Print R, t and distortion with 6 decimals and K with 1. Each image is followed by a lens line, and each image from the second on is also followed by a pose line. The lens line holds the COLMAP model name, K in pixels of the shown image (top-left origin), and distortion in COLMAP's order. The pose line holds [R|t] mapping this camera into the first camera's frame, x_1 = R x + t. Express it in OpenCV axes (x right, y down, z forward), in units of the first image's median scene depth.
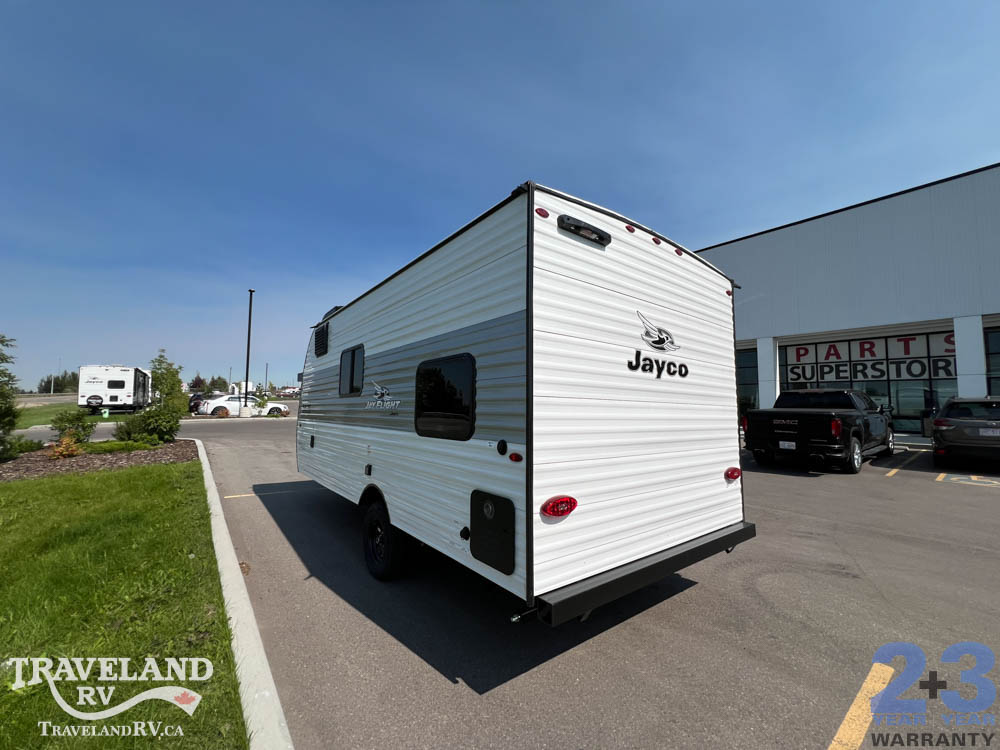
lens RADIAL K [[398.6, 0, 498.0], [0, 398.6, 374.0], [0, 0, 1]] dist [-0.002470, 0.000198]
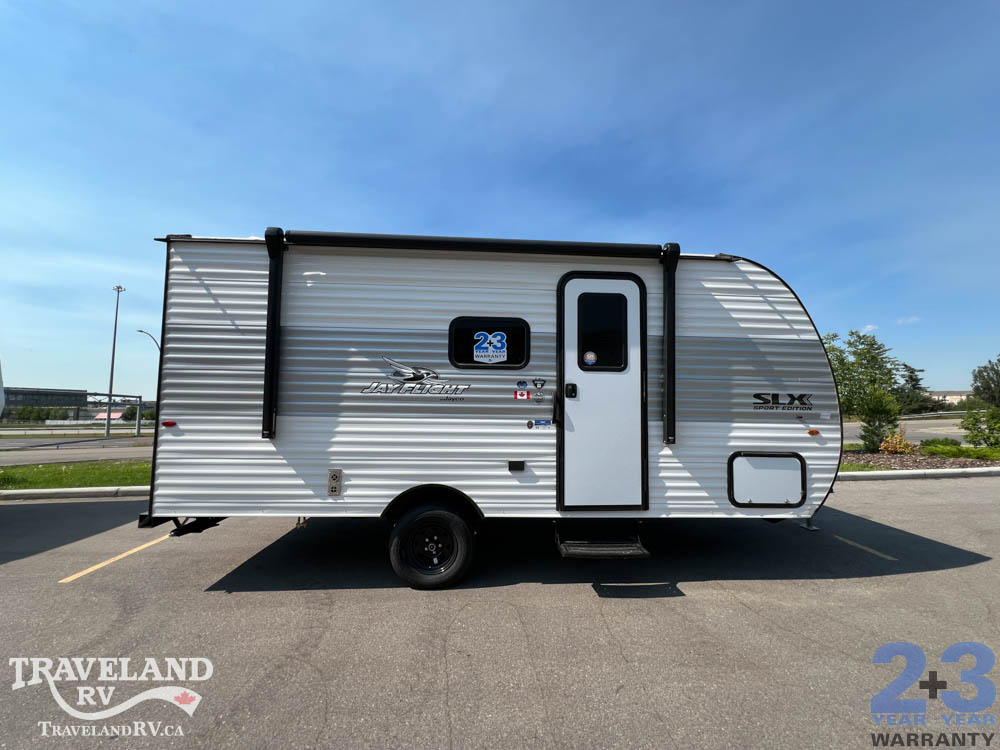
lens RADIAL K [[400.5, 0, 498.1], [0, 400.5, 373.5], [0, 0, 1]] dist [0.000190, 0.000650]
pose [[-0.569264, -0.072570, -0.818946, 1.135188], [0.059172, 0.989897, -0.128850, 0.271760], [0.820023, -0.121808, -0.559218, 2.645536]]
